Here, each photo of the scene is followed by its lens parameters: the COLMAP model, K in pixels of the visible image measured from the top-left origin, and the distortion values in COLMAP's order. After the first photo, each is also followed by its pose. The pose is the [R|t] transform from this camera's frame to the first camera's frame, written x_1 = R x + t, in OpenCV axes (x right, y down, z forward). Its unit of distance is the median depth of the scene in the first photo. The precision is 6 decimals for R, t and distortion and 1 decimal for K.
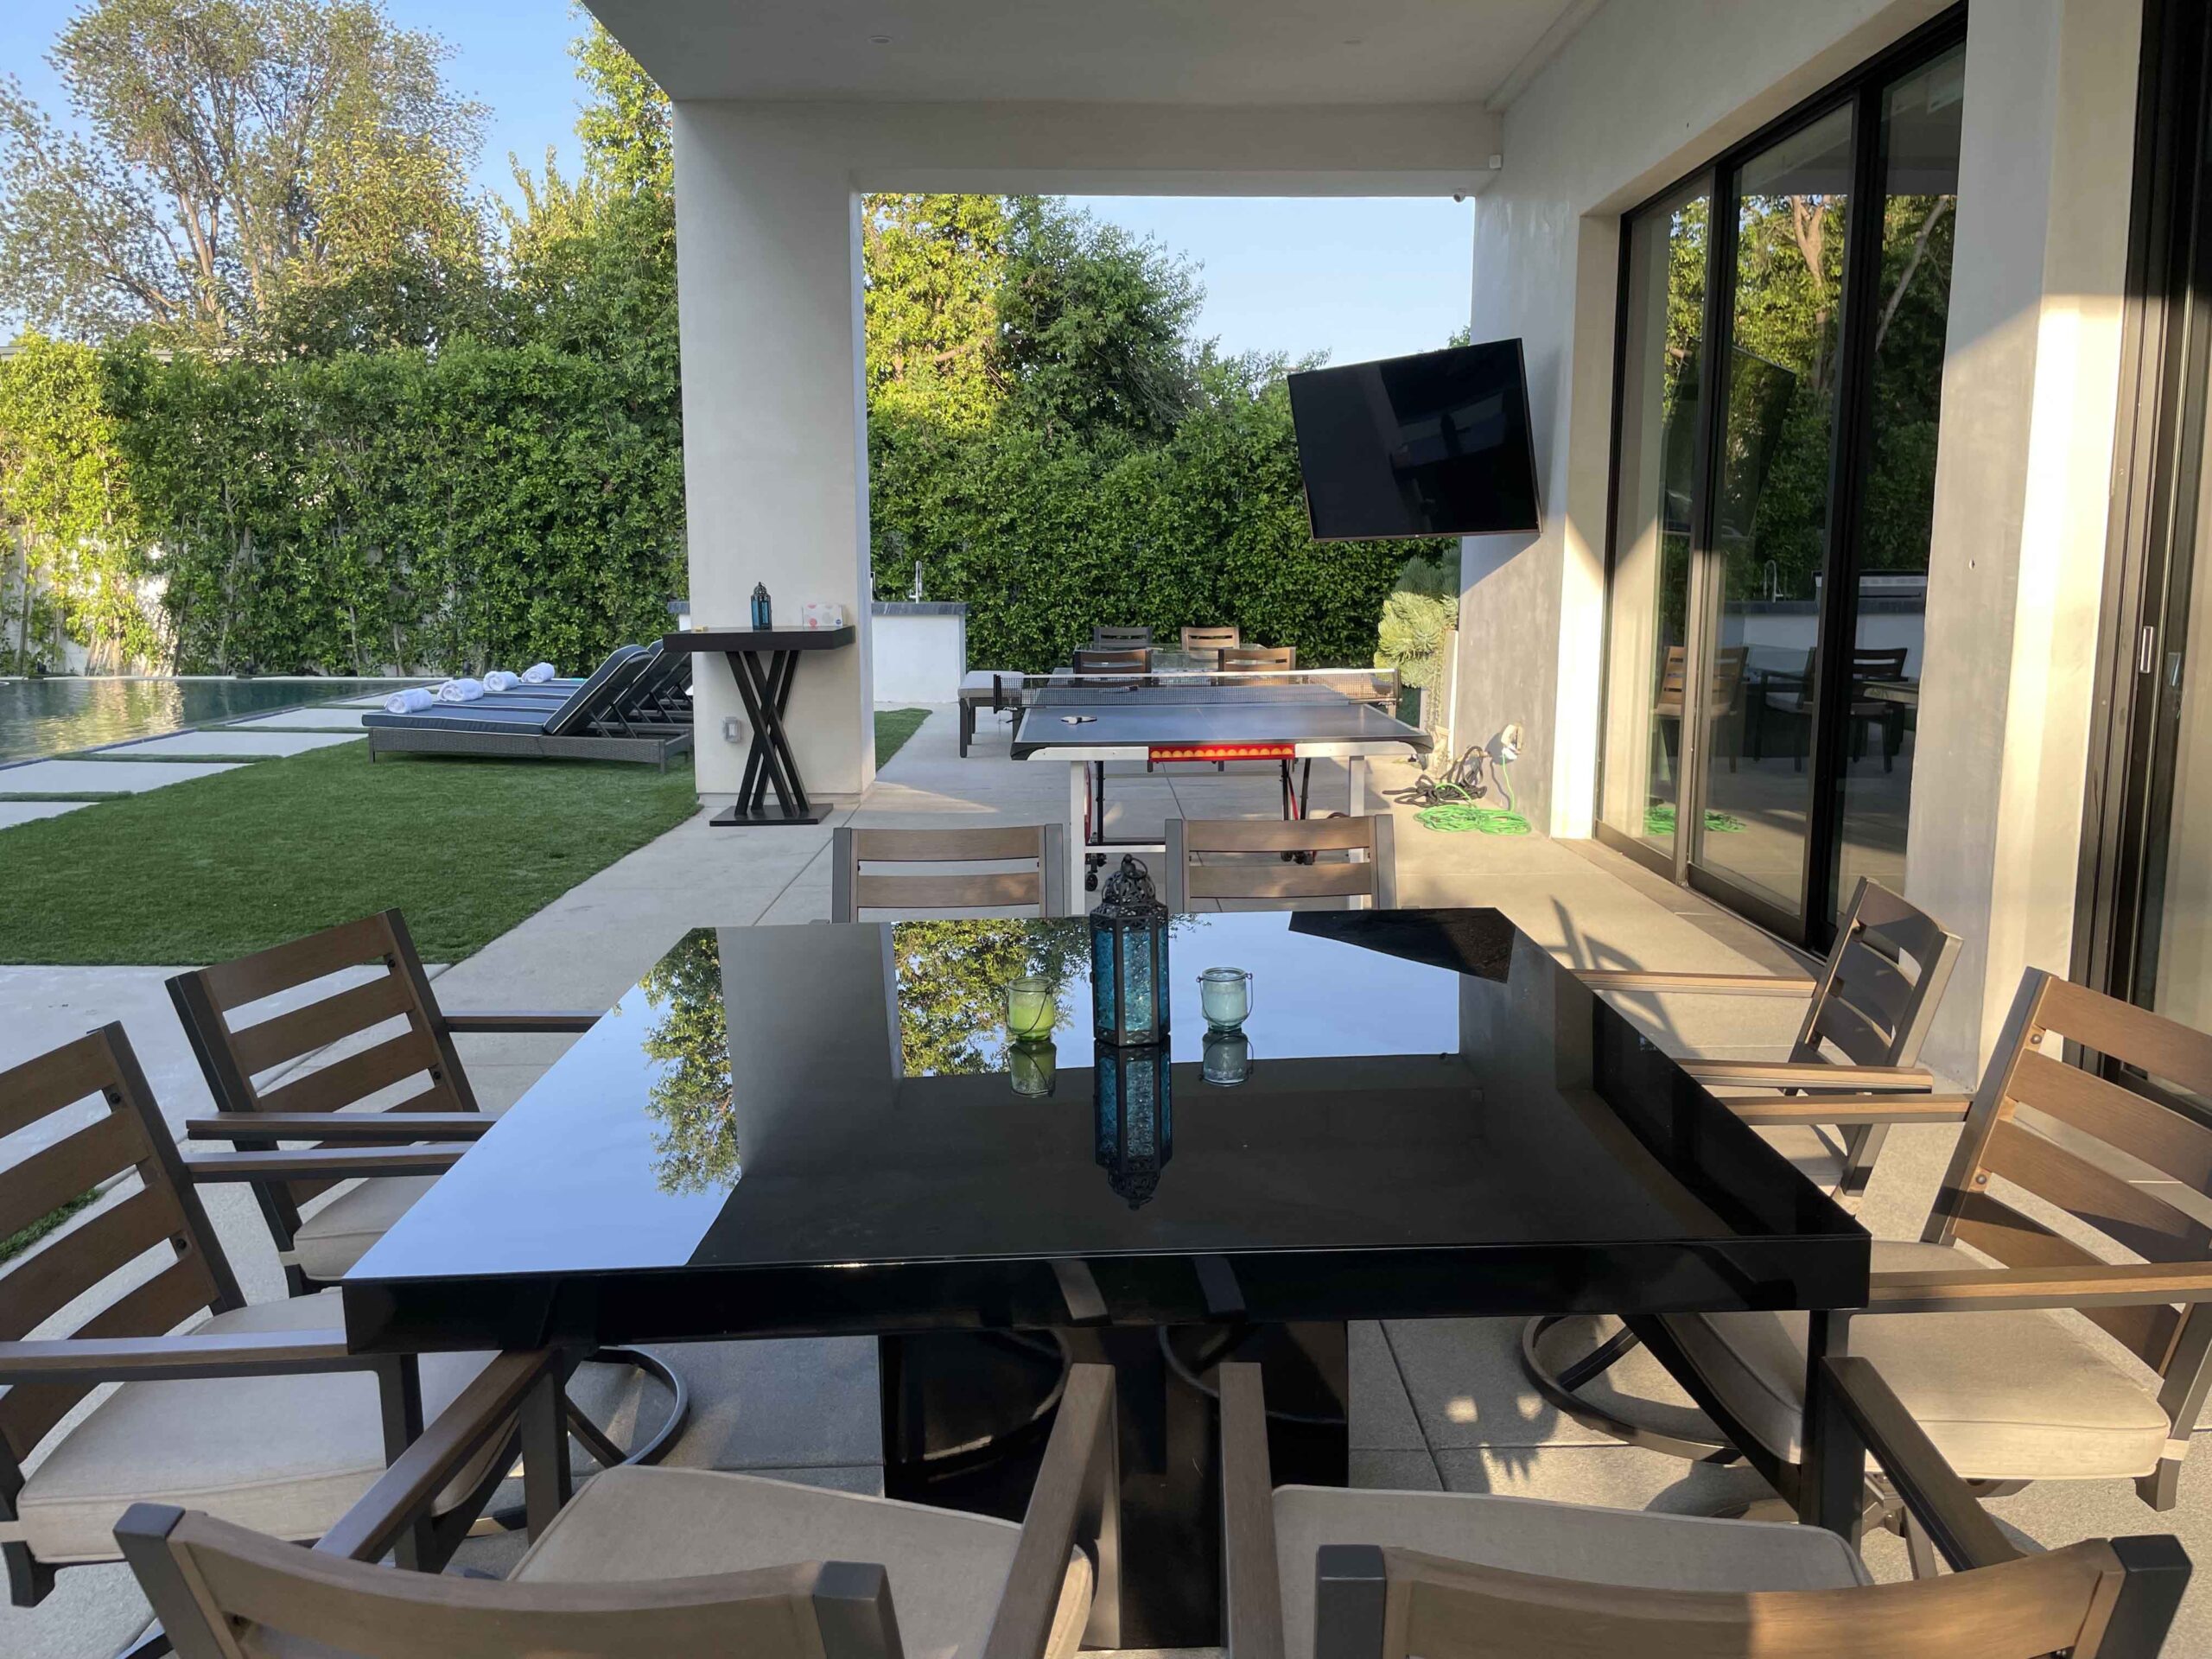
lens RADIAL K [[1651.9, 0, 1105.8], [0, 1651.9, 828.1], [0, 0, 1]] dist [-0.010965, -0.023294]
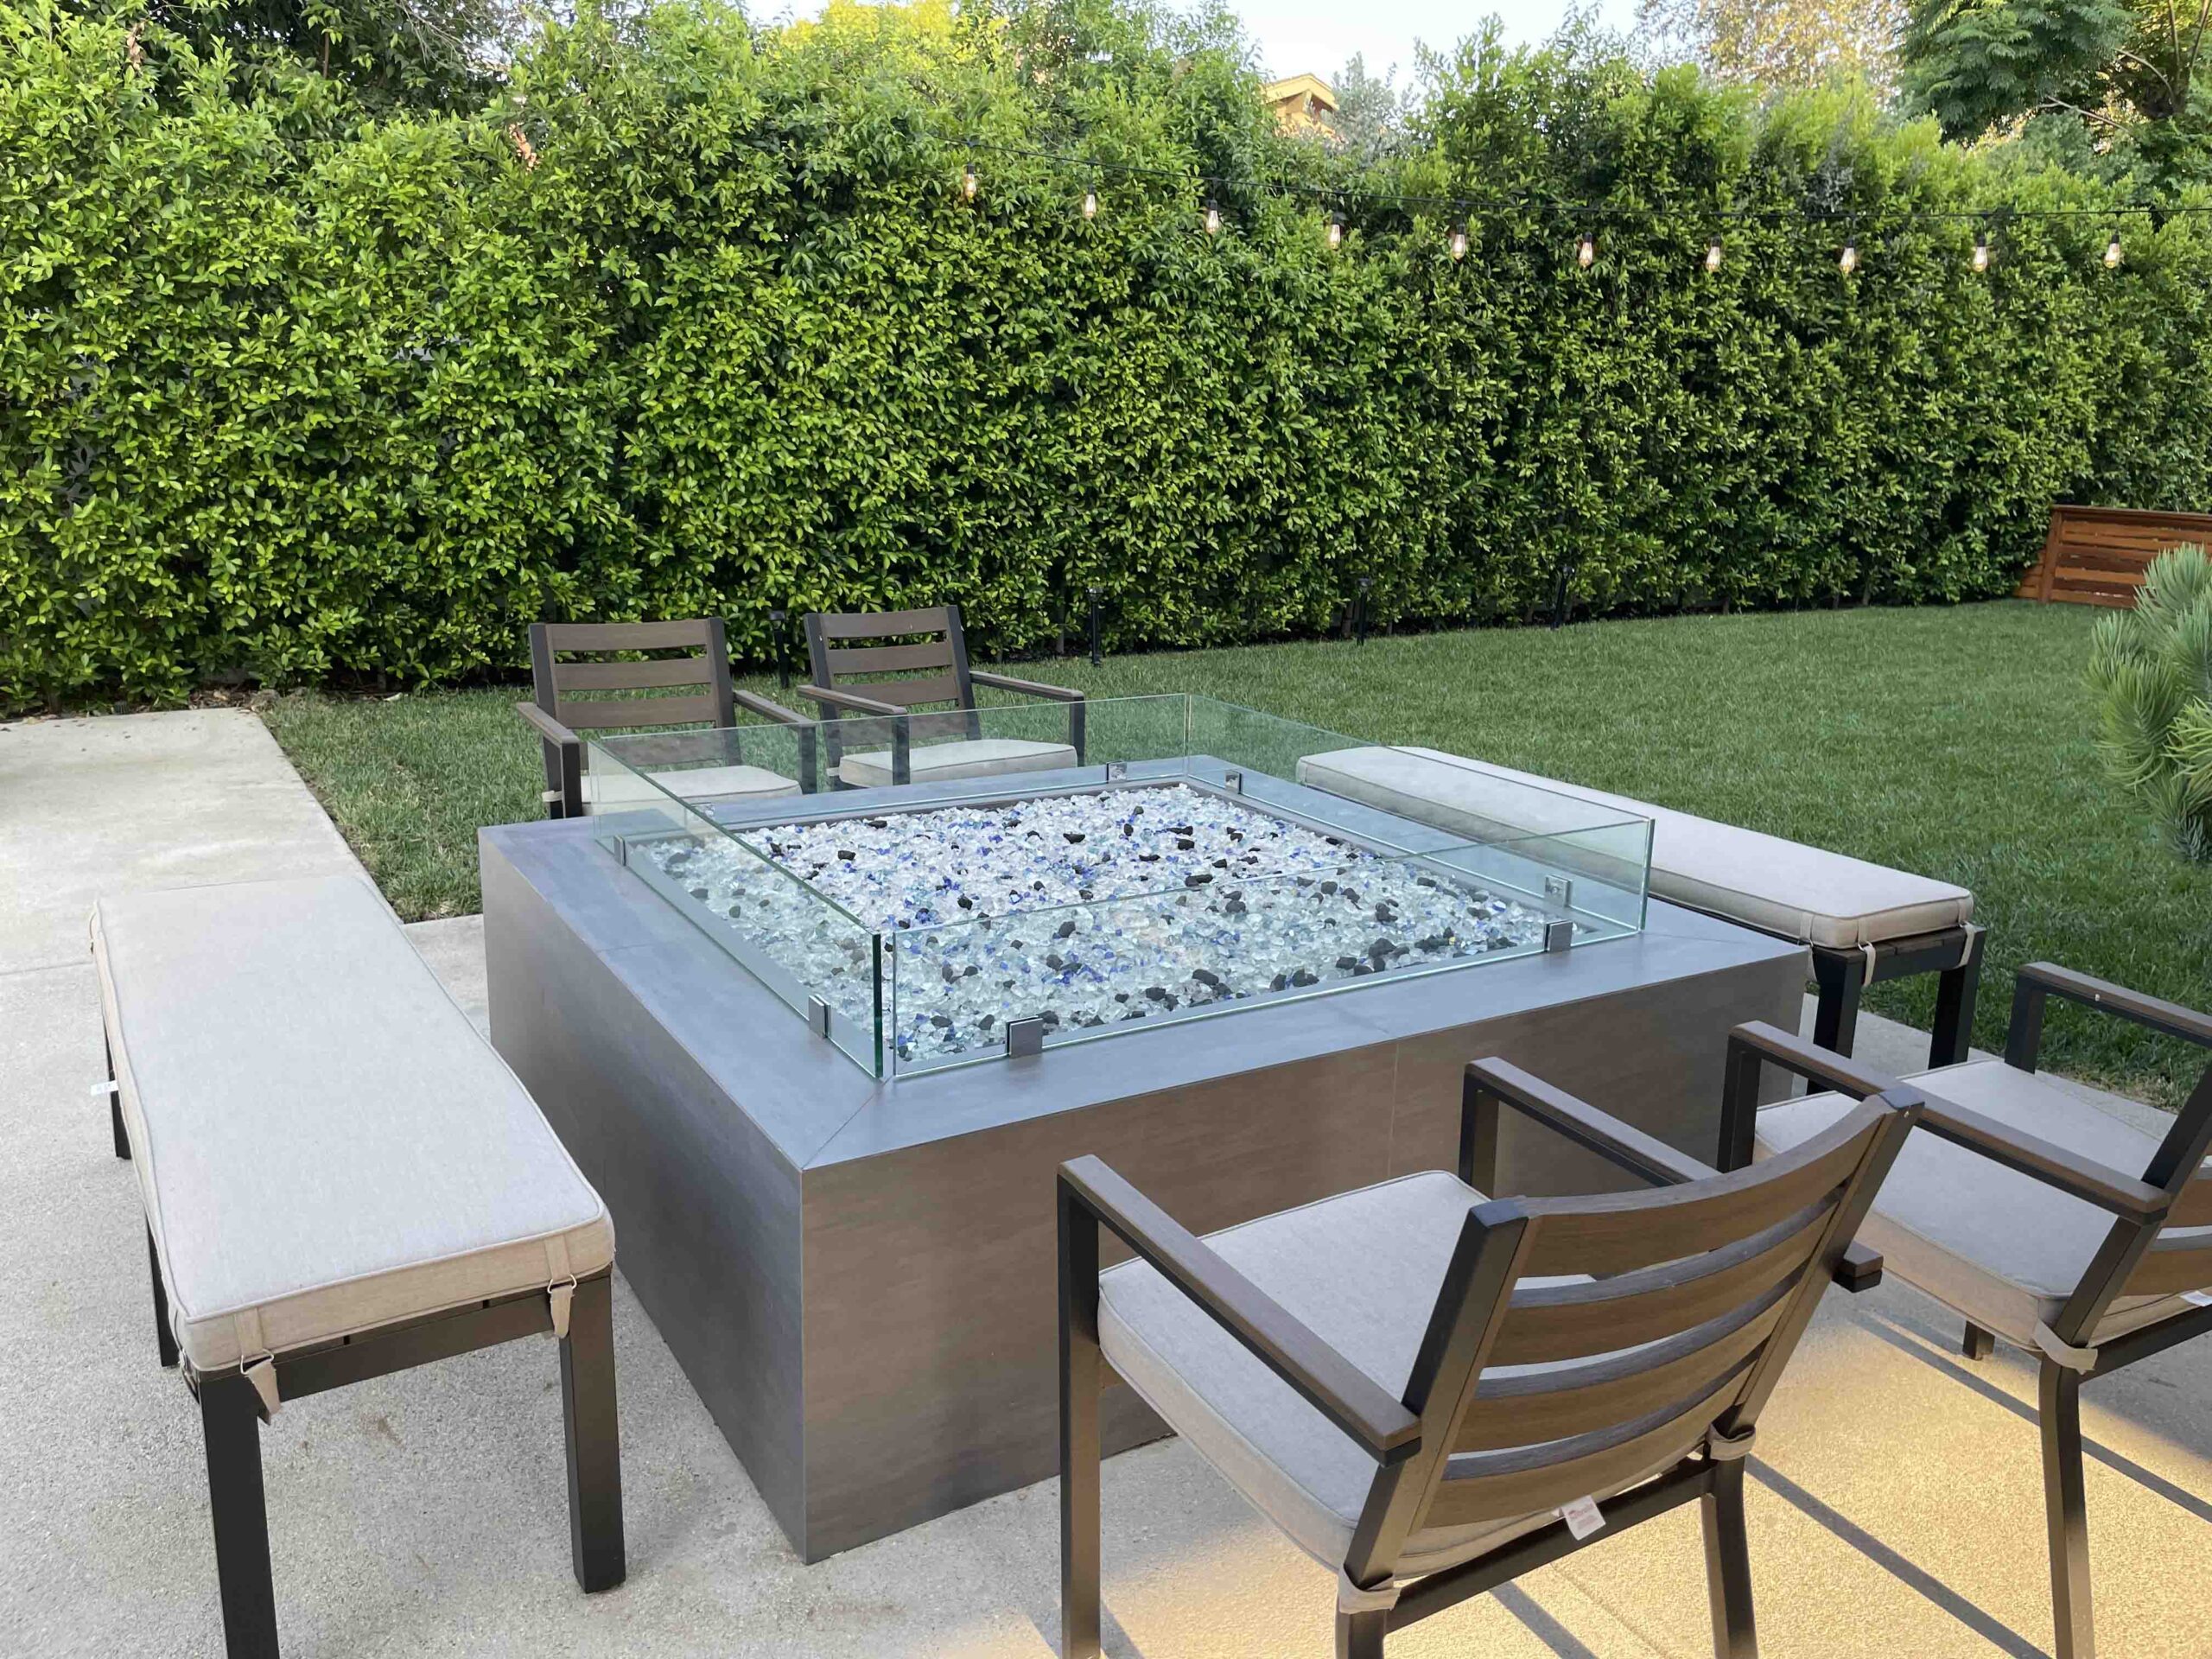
lens RADIAL K [[1651.9, 0, 1113.3], [0, 1651.9, 834.7], [0, 0, 1]] dist [-0.010965, -0.023294]
pose [[0.839115, -0.108674, 0.532987, -0.067101], [0.061290, 0.992489, 0.105872, -0.085875], [-0.540490, -0.056172, 0.839474, 0.561401]]
